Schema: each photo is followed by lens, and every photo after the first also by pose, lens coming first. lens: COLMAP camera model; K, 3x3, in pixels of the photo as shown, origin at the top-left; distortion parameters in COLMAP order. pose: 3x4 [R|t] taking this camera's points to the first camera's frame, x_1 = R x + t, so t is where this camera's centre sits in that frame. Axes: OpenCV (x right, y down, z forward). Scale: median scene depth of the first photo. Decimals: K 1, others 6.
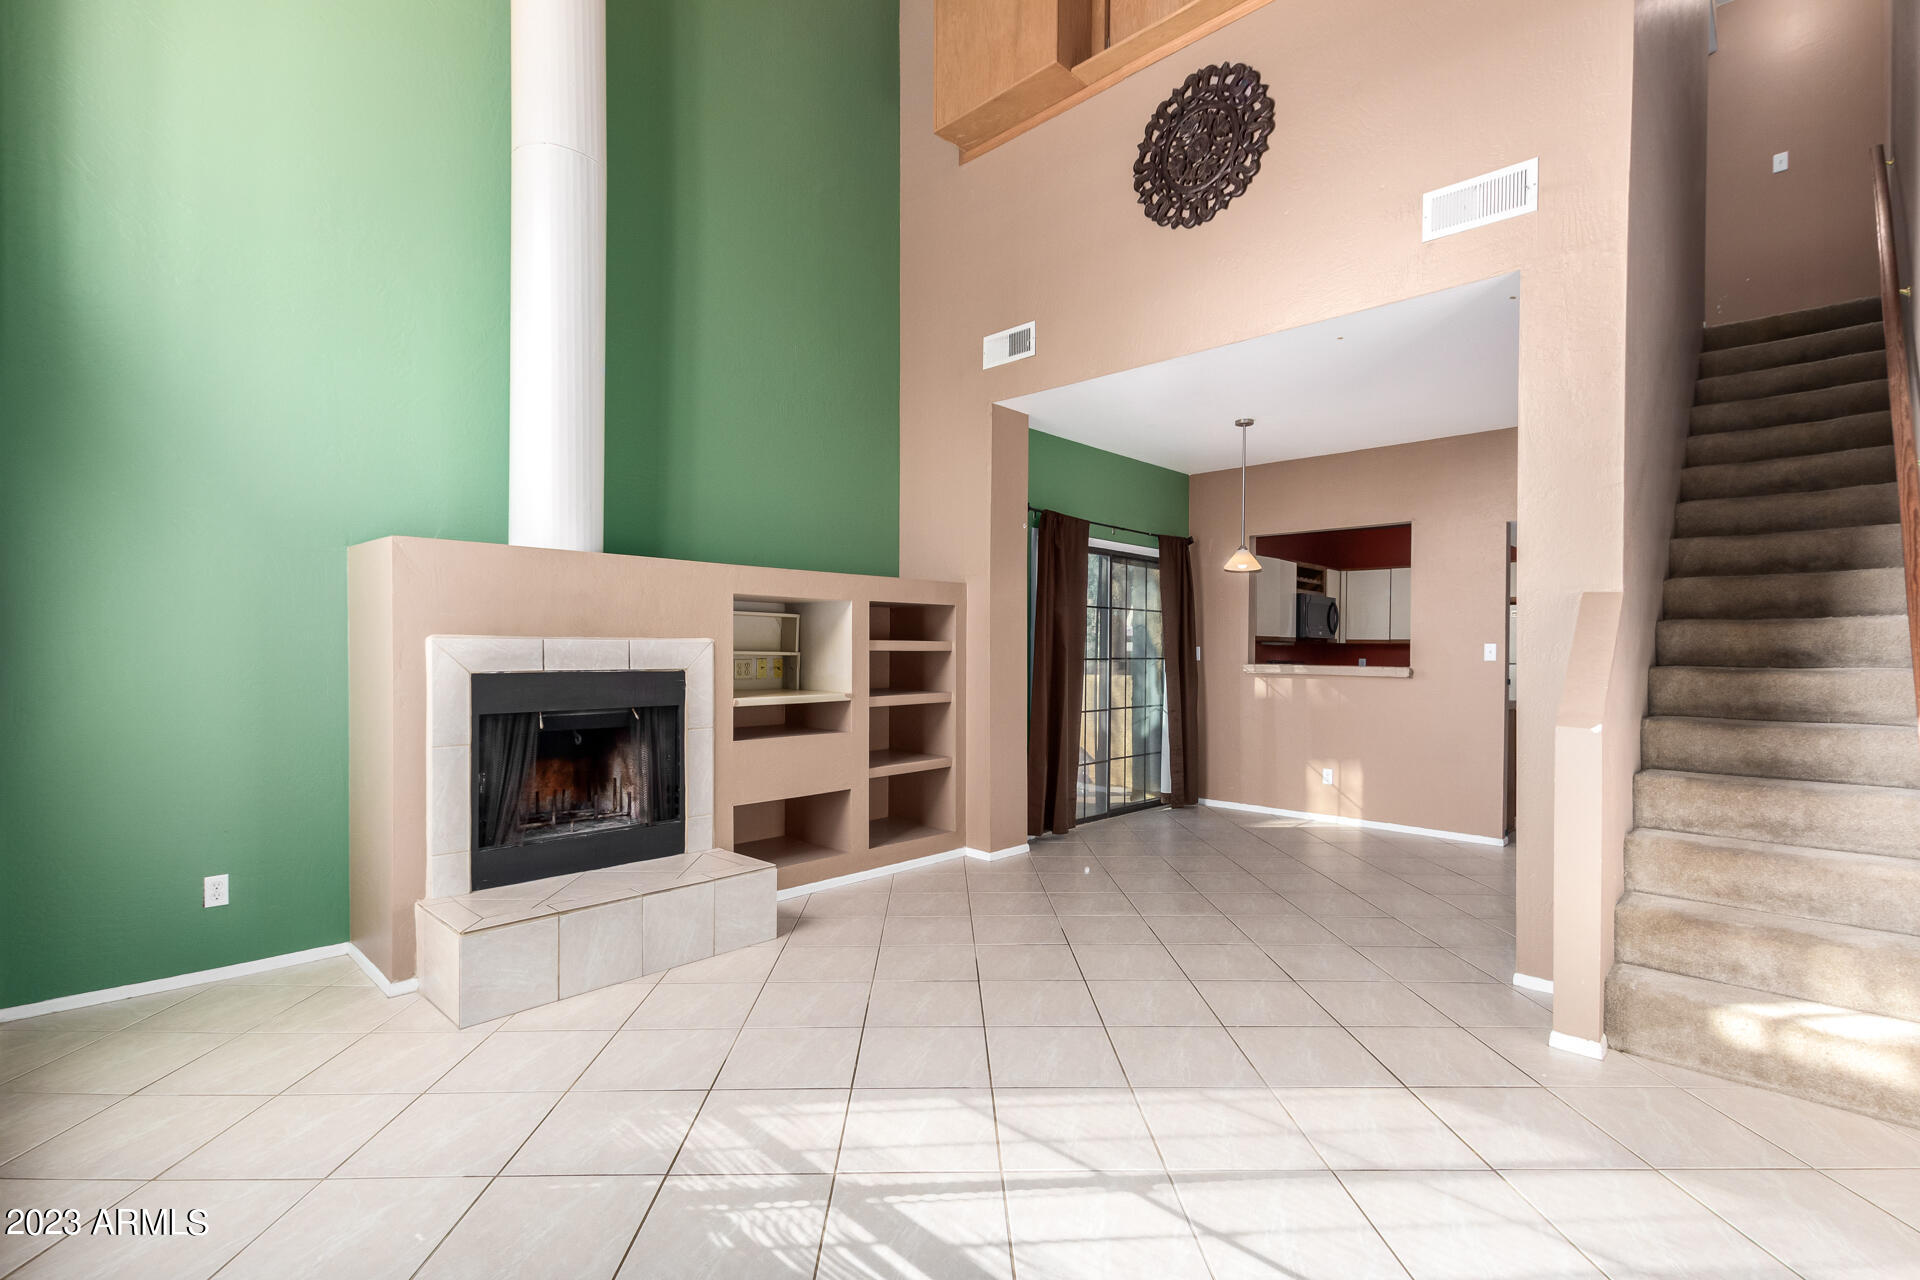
lens RADIAL K [[875.0, 0, 959.7], [0, 875.0, 652.8], [0, 0, 1]] dist [-0.000457, -0.001318]
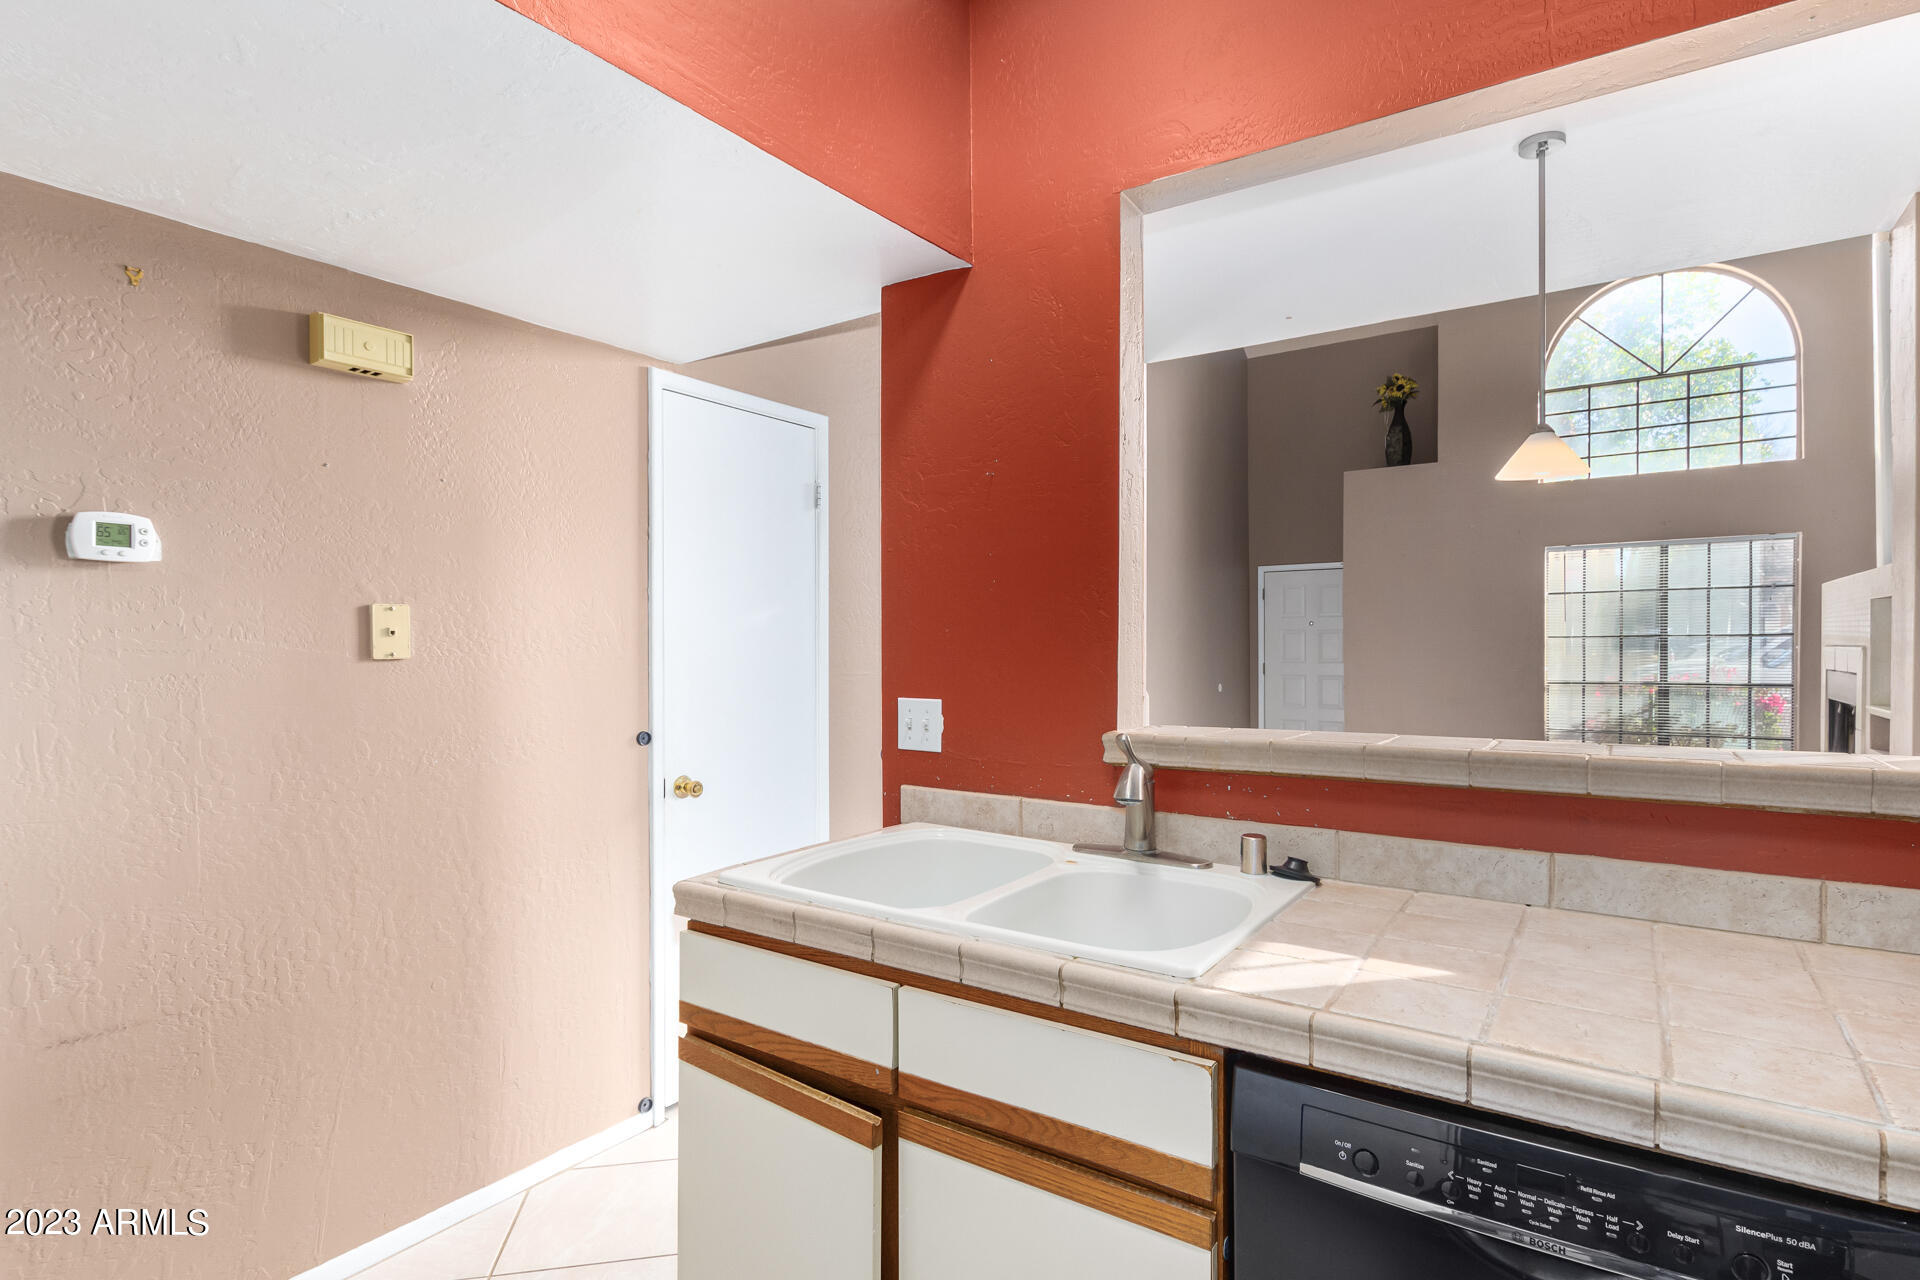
lens RADIAL K [[970.0, 0, 951.5], [0, 970.0, 650.5], [0, 0, 1]] dist [0.006285, 0.000923]
pose [[-0.987508, -0.005513, -0.157470, 0.978069], [-0.007270, 0.999918, 0.010582, -0.014599], [0.157399, 0.011595, -0.987467, 1.995700]]
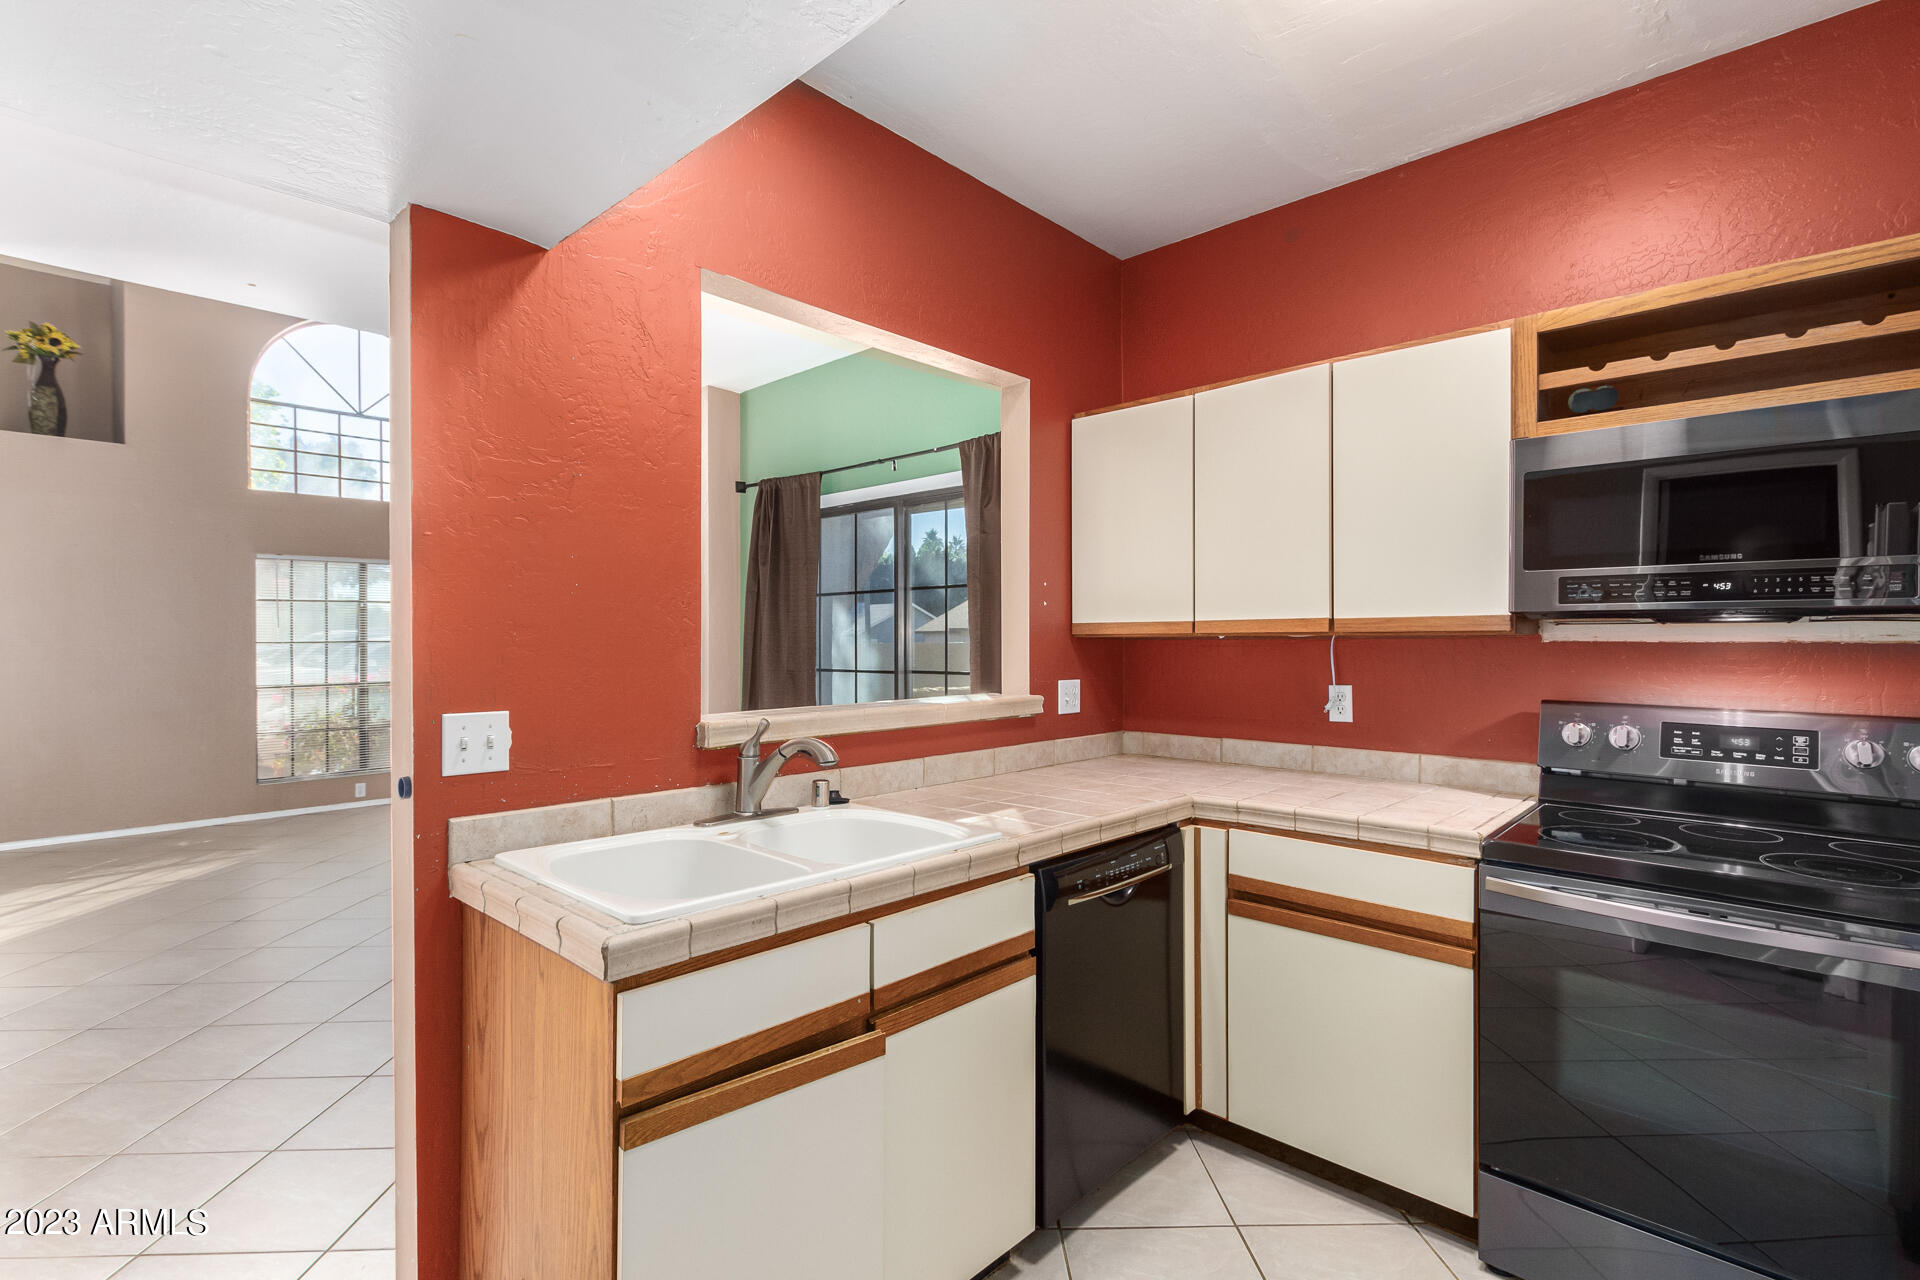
lens RADIAL K [[905.6, 0, 979.2], [0, 905.6, 643.5], [0, 0, 1]] dist [-0.002057, -0.001644]
pose [[0.017708, -0.010079, -0.999792, 1.328373], [-0.001098, 0.999948, -0.010100, -0.011033], [0.999843, 0.001277, 0.017696, 1.706801]]
